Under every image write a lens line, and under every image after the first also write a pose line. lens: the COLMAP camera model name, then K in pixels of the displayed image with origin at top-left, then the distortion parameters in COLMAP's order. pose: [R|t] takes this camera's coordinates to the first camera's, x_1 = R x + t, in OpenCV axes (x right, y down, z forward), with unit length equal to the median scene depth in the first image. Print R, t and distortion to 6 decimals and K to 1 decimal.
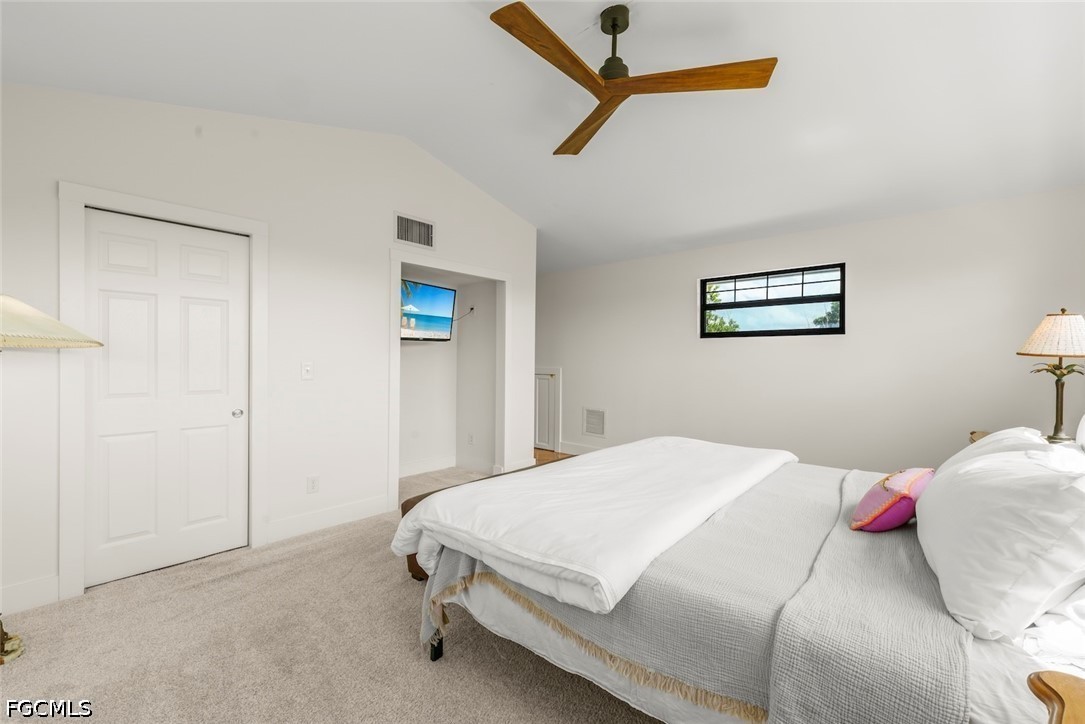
lens RADIAL K [[445.4, 0, 545.0], [0, 445.4, 368.4], [0, 0, 1]] dist [0.001342, -0.000042]
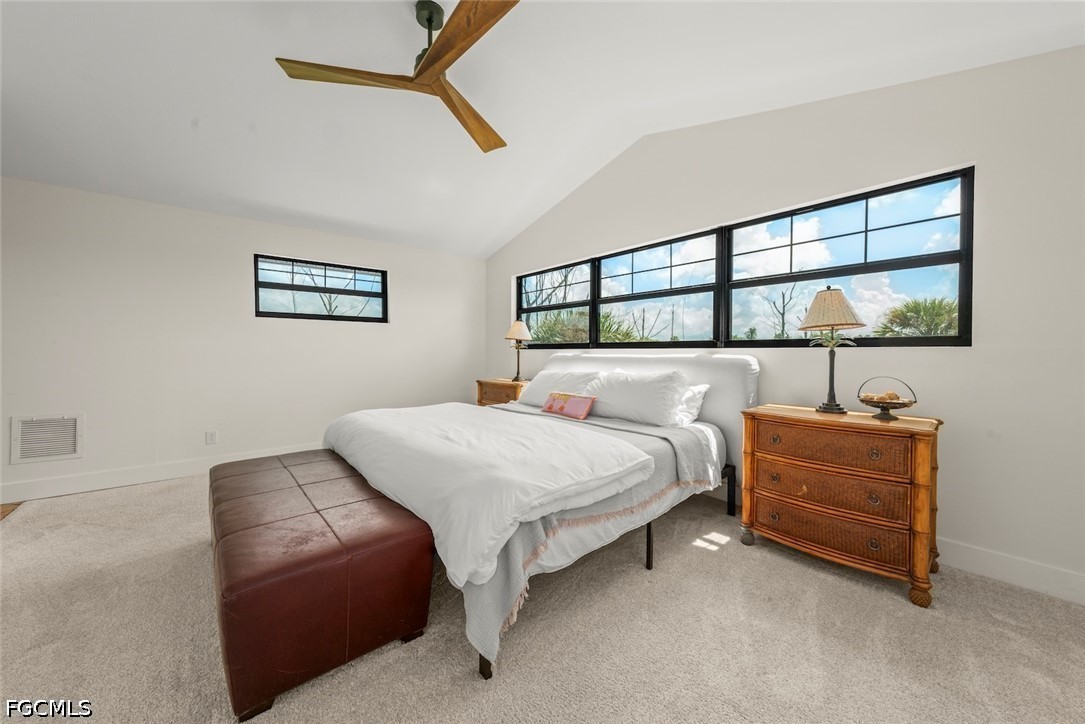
lens RADIAL K [[384.1, 0, 543.0], [0, 384.1, 357.5], [0, 0, 1]] dist [-0.001038, 0.000019]
pose [[0.178113, -0.026518, 0.983653, -0.403430], [0.019046, 0.999542, 0.023498, 0.010697], [-0.983826, 0.014550, 0.178537, 0.324682]]
